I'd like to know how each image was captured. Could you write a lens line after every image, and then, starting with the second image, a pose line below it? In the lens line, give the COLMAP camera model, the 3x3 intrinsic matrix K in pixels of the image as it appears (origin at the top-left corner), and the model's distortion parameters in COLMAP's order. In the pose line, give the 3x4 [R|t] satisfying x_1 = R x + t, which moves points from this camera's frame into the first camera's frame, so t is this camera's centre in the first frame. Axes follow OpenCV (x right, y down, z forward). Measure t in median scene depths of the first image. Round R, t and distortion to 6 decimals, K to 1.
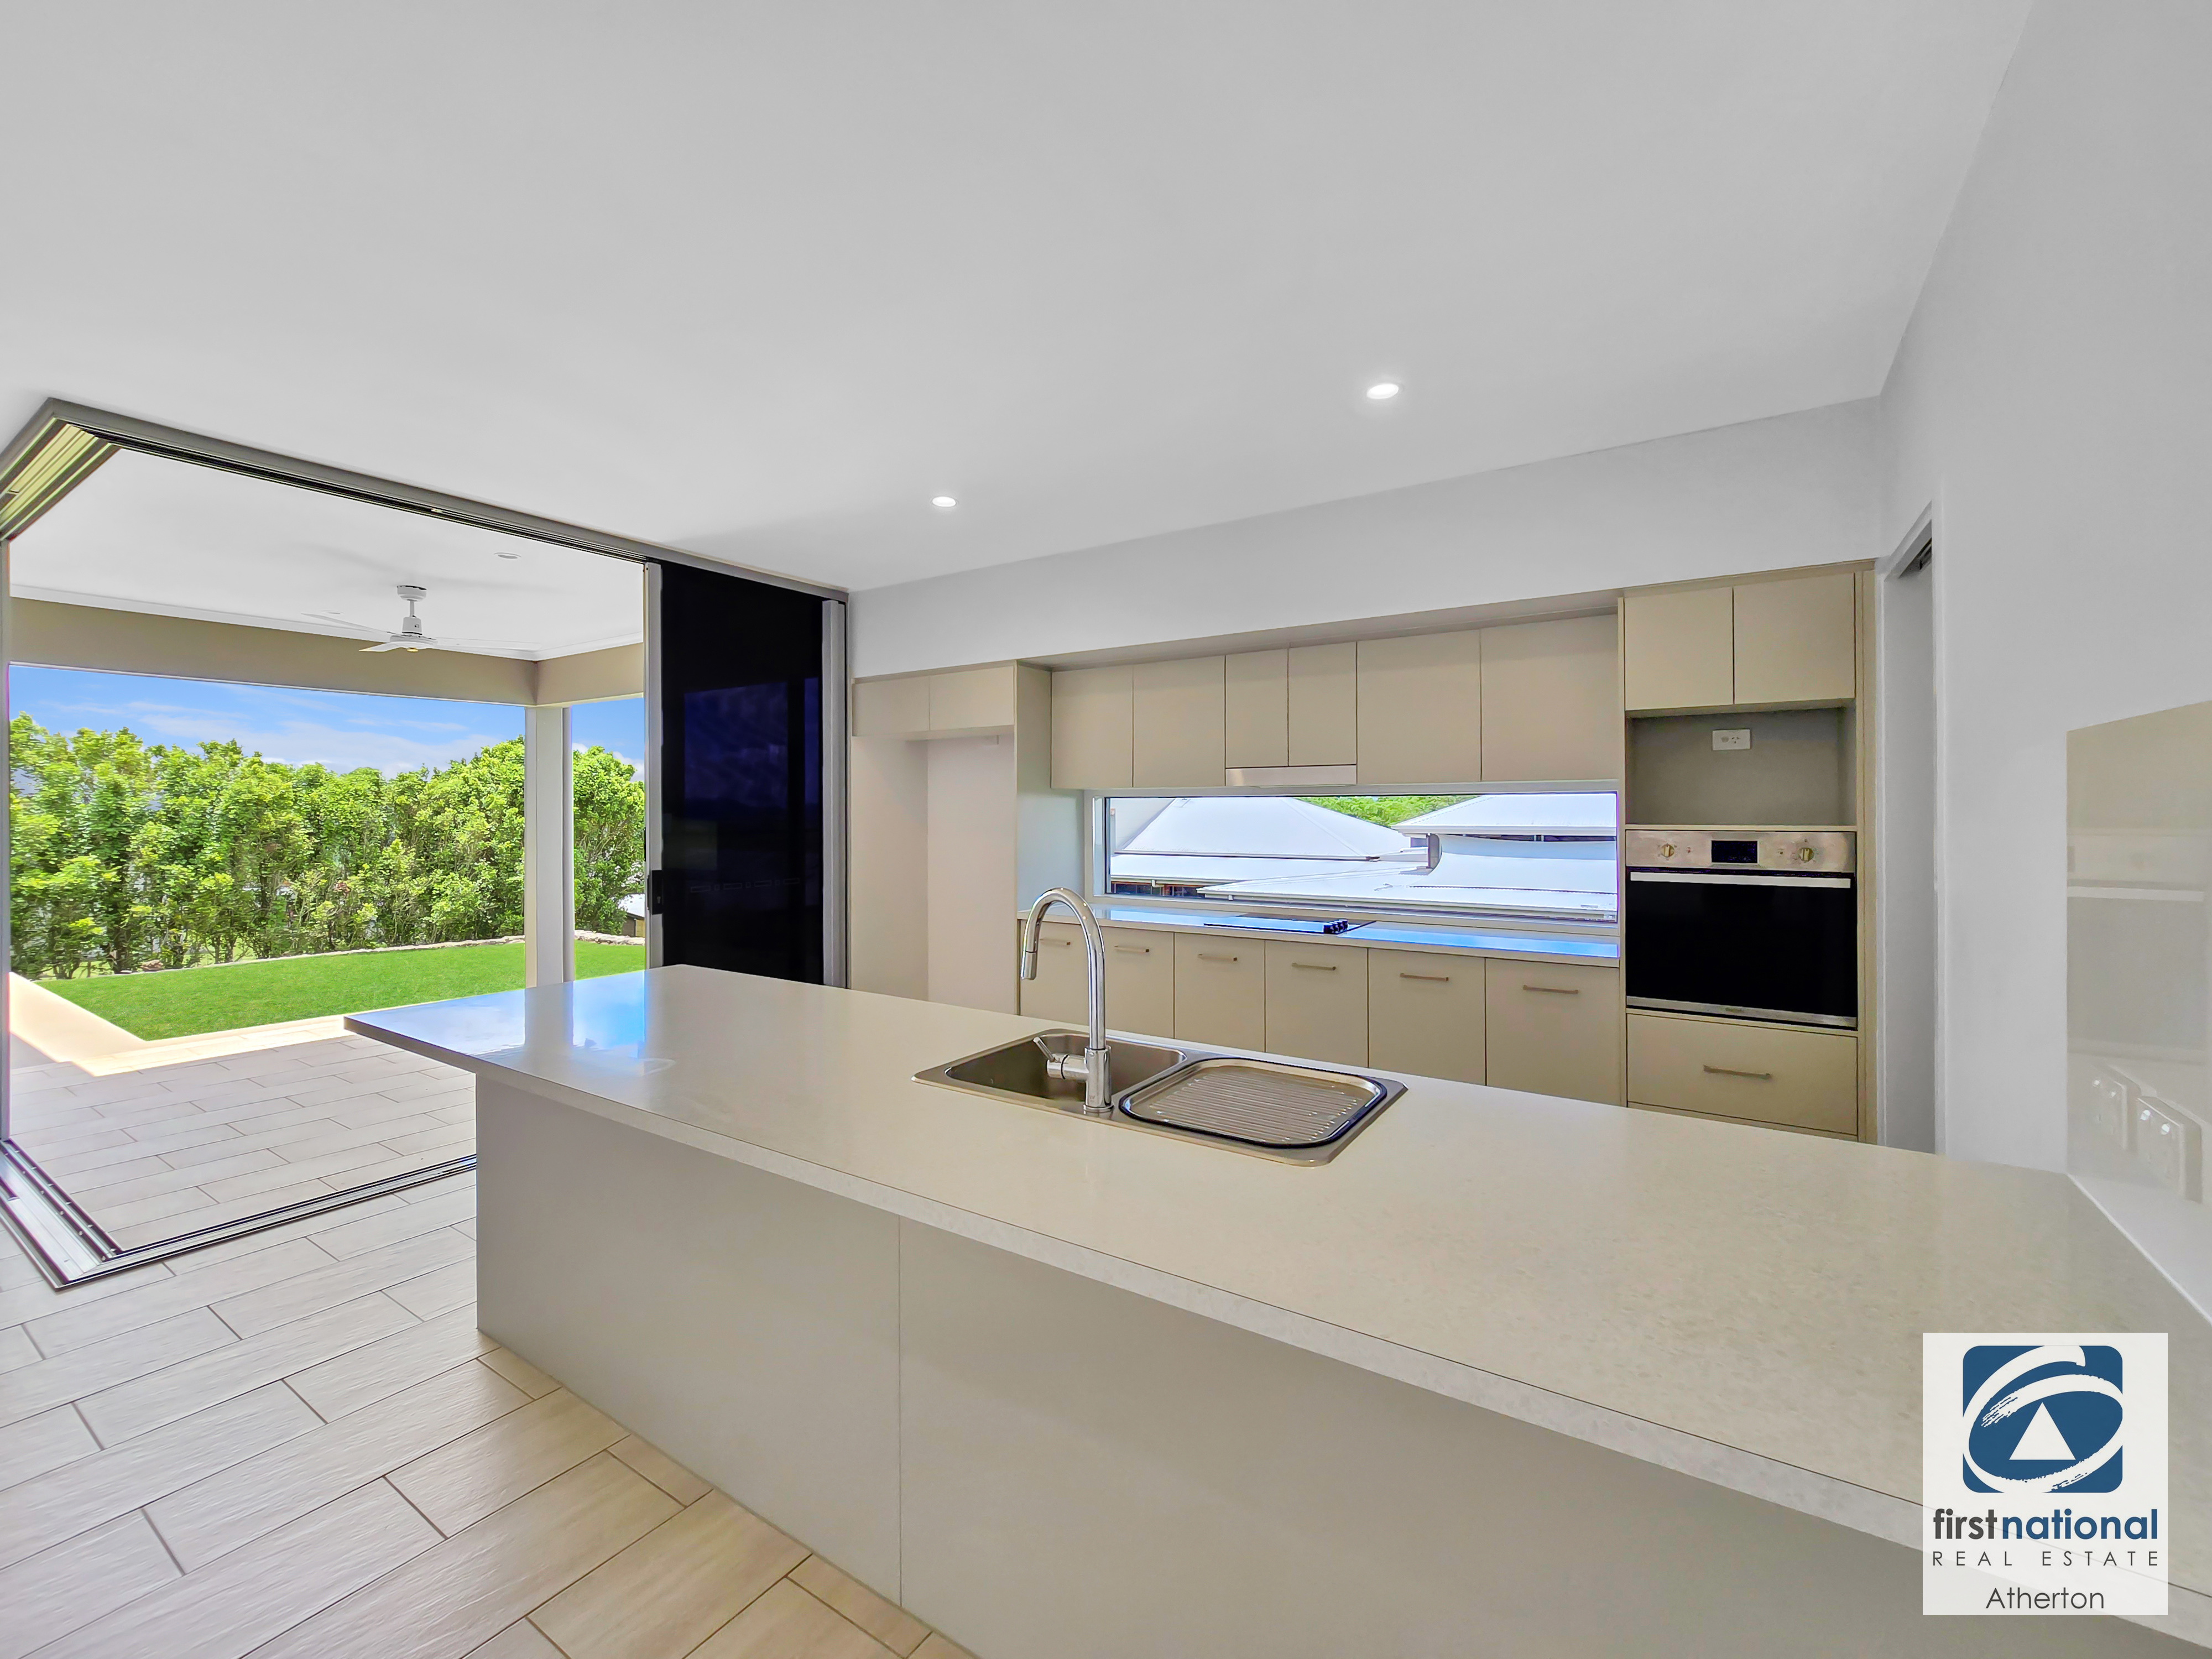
lens RADIAL K [[928.0, 0, 1111.5], [0, 928.0, 809.2], [0, 0, 1]] dist [-0.009871, -0.000059]
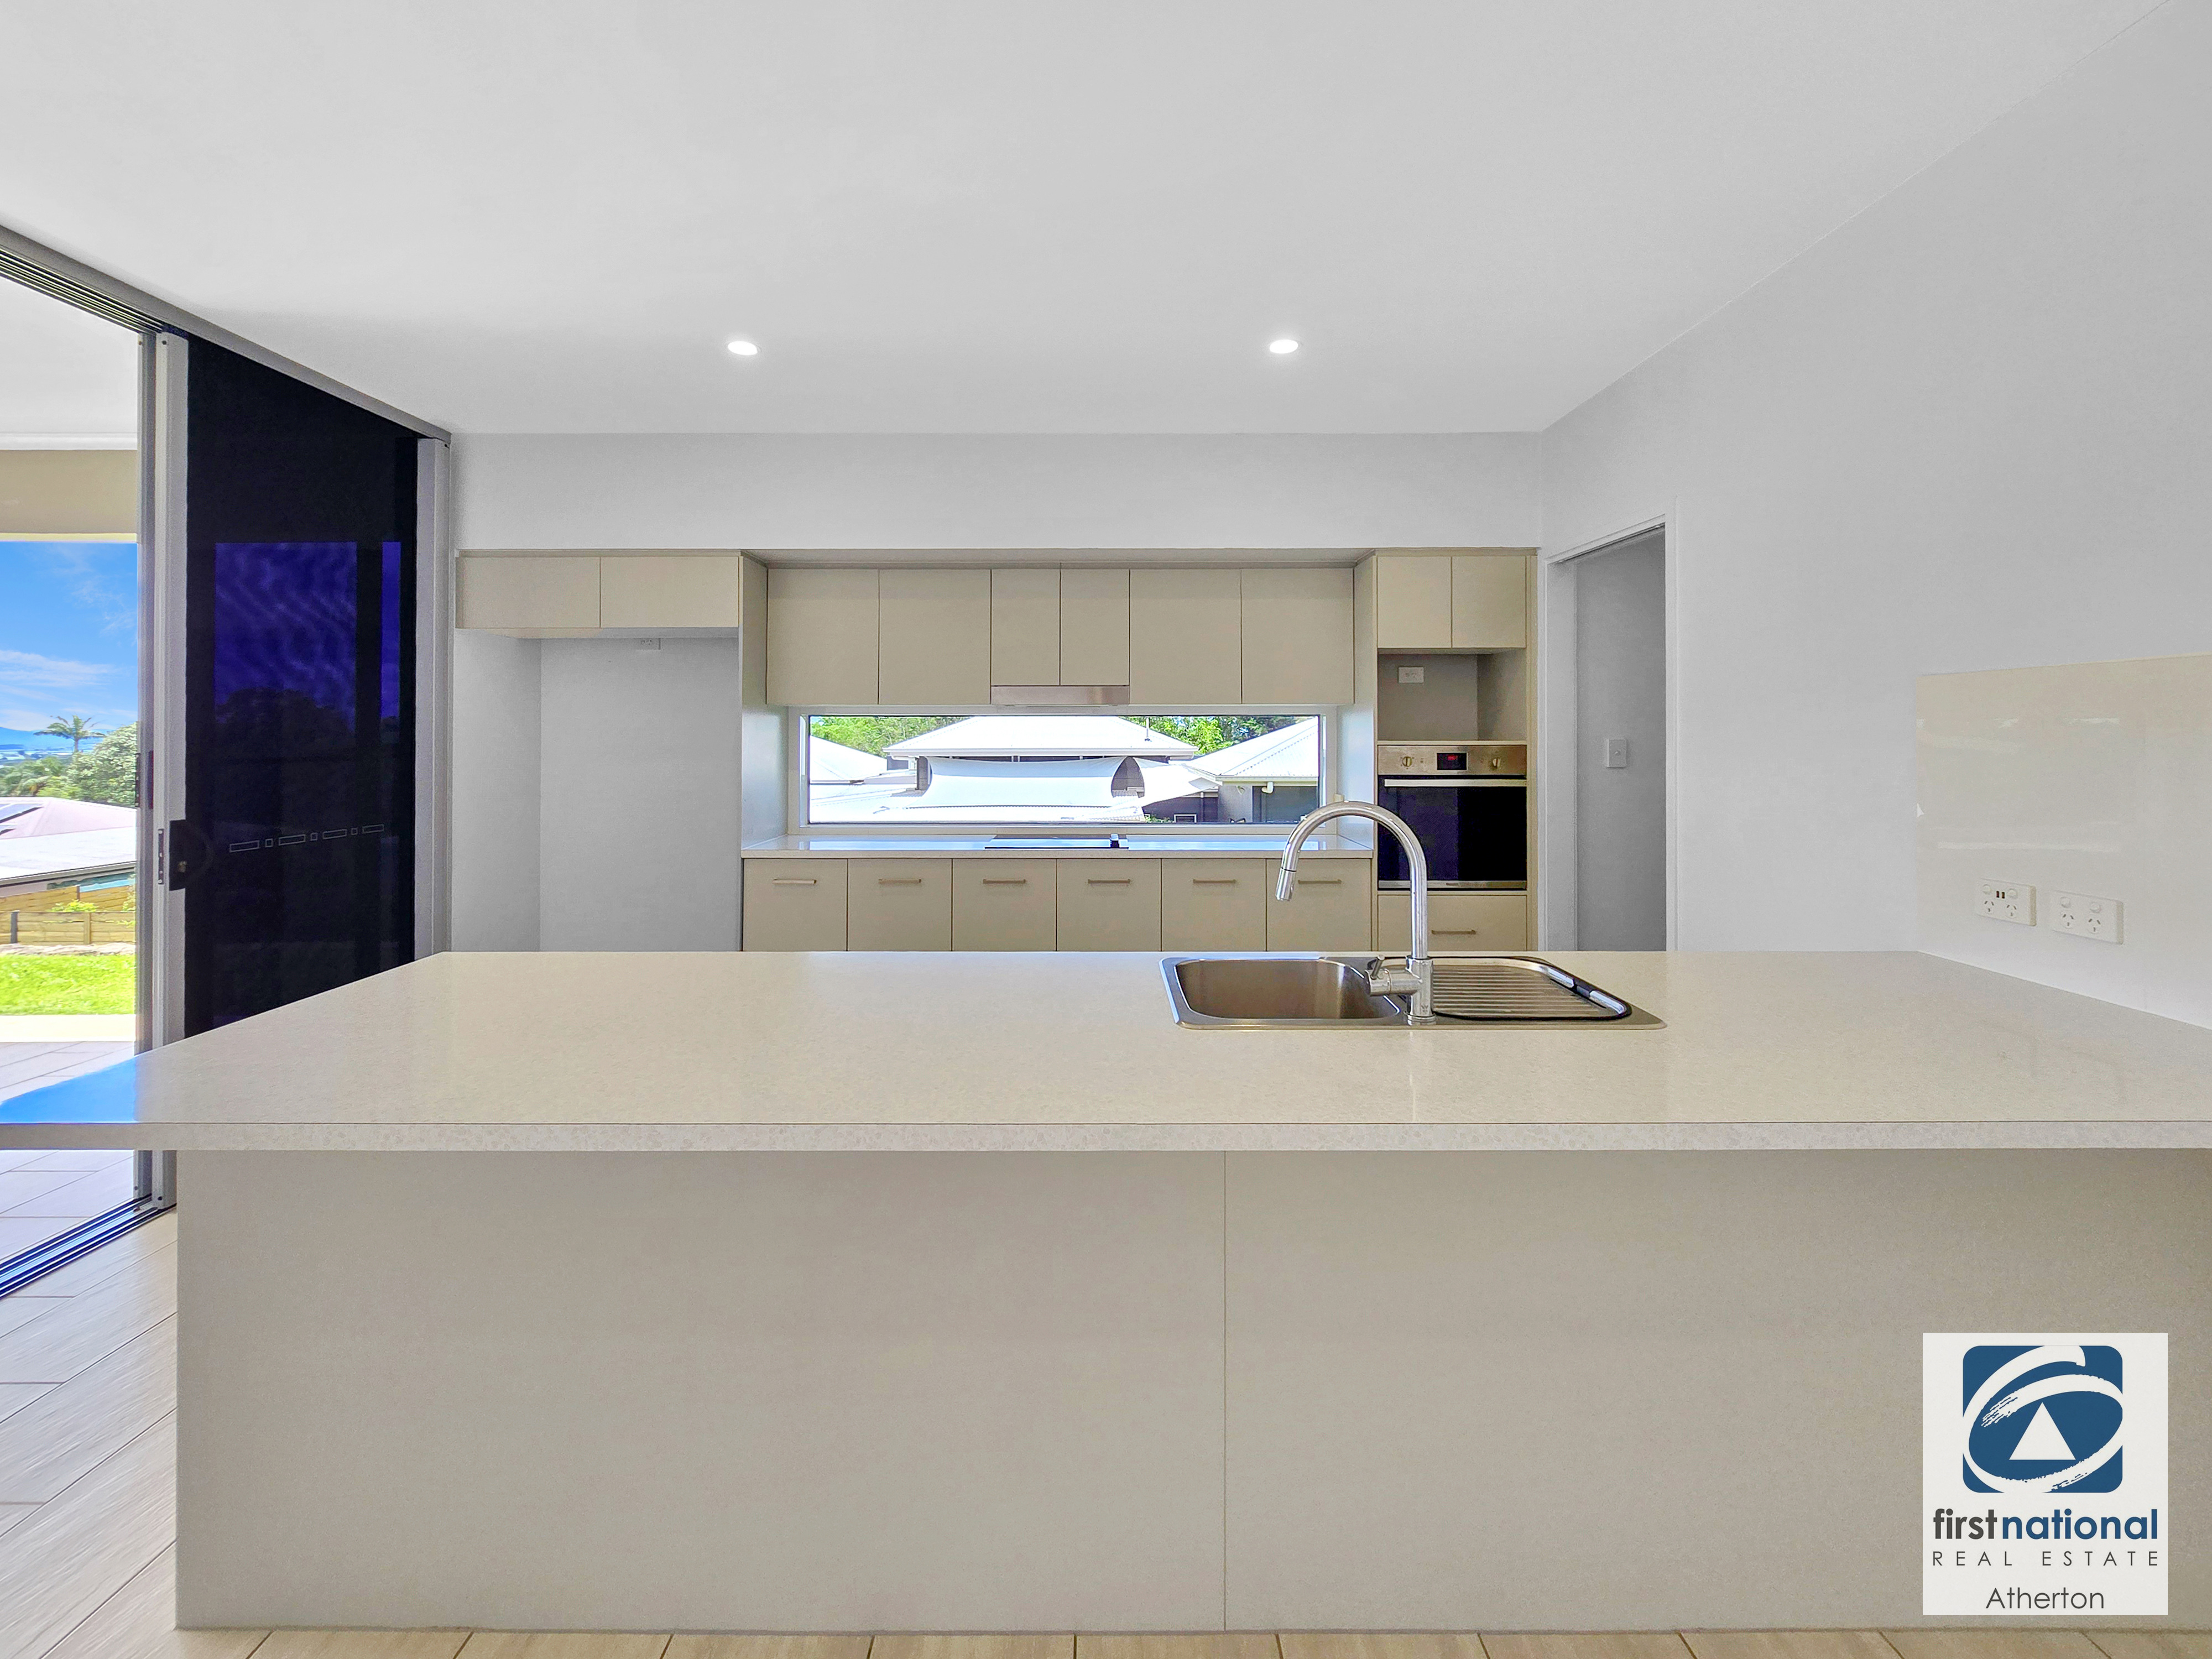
lens RADIAL K [[928.0, 0, 1097.6], [0, 928.0, 735.9], [0, 0, 1]] dist [-0.009871, -0.000059]
pose [[0.836175, 0.000449, 0.548463, -0.307676], [-0.002053, 0.999995, 0.002311, 0.005564], [-0.548459, -0.003059, 0.836172, 0.126543]]
